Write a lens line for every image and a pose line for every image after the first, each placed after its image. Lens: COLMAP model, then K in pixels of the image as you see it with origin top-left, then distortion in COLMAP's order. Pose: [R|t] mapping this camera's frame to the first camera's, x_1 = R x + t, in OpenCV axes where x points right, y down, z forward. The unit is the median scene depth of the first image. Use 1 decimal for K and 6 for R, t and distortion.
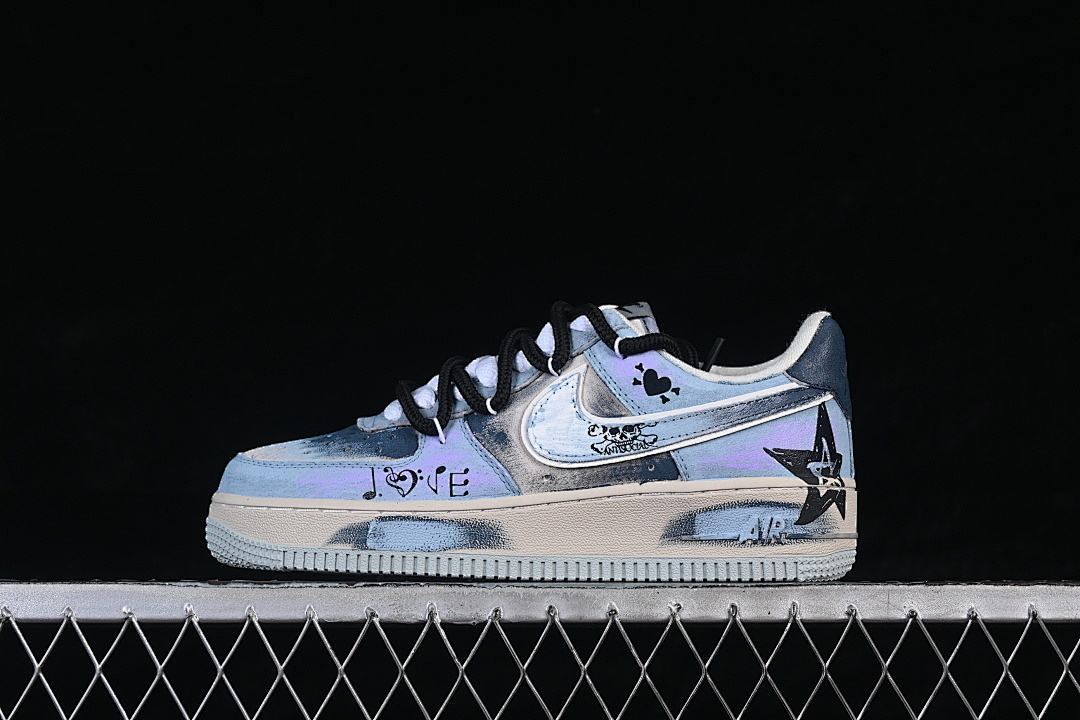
lens RADIAL K [[2354.7, 0, 540.0], [0, 2354.7, 360.0], [0, 0, 1]] dist [0.052030, -0.169587]
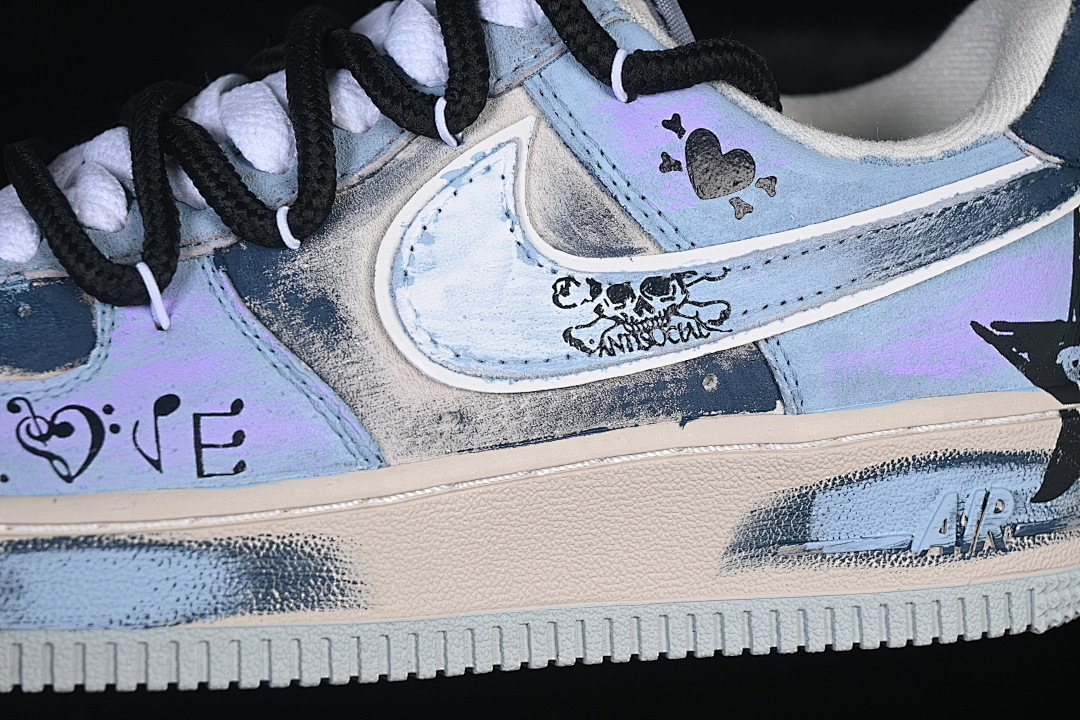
lens RADIAL K [[2354.7, 0, 540.0], [0, 2354.7, 360.0], [0, 0, 1]] dist [0.052030, -0.169587]
pose [[0.970093, -0.035584, 0.240111, -0.074557], [-0.005325, 0.985838, 0.167615, -0.023856], [-0.242675, -0.163881, 0.956165, 0.628356]]
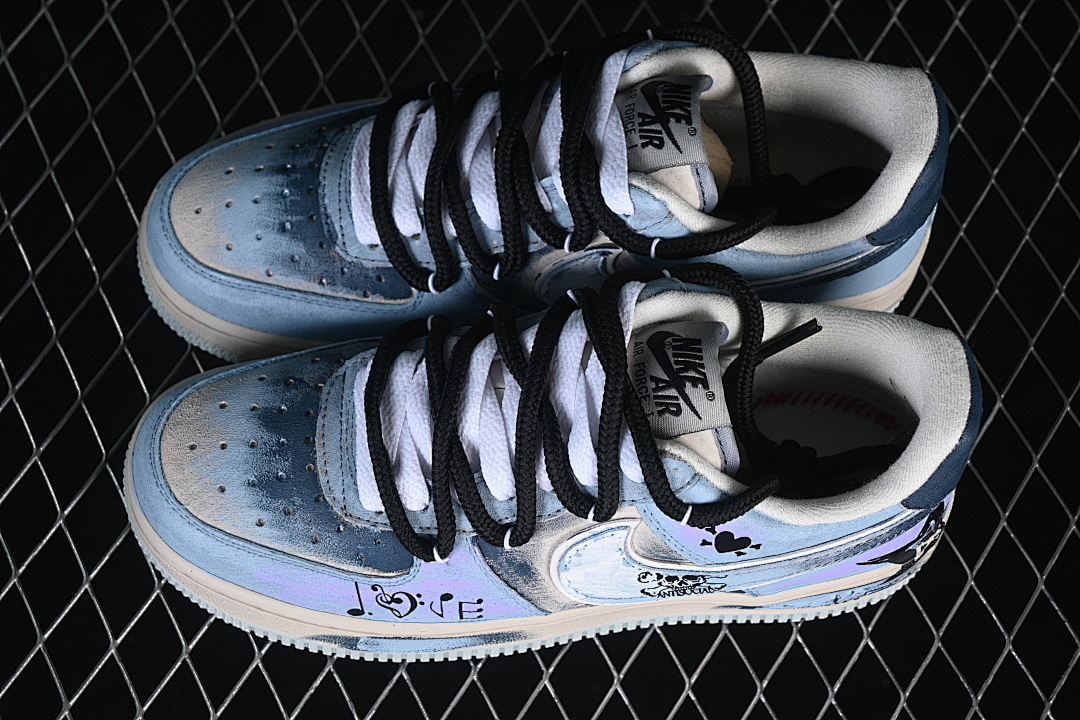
lens RADIAL K [[2354.7, 0, 540.0], [0, 2354.7, 360.0], [0, 0, 1]] dist [0.052030, -0.169587]
pose [[0.993558, -0.081516, 0.078719, -0.066631], [-0.042602, 0.375018, 0.926038, -0.711620], [-0.105008, -0.923427, 0.369129, 0.782045]]
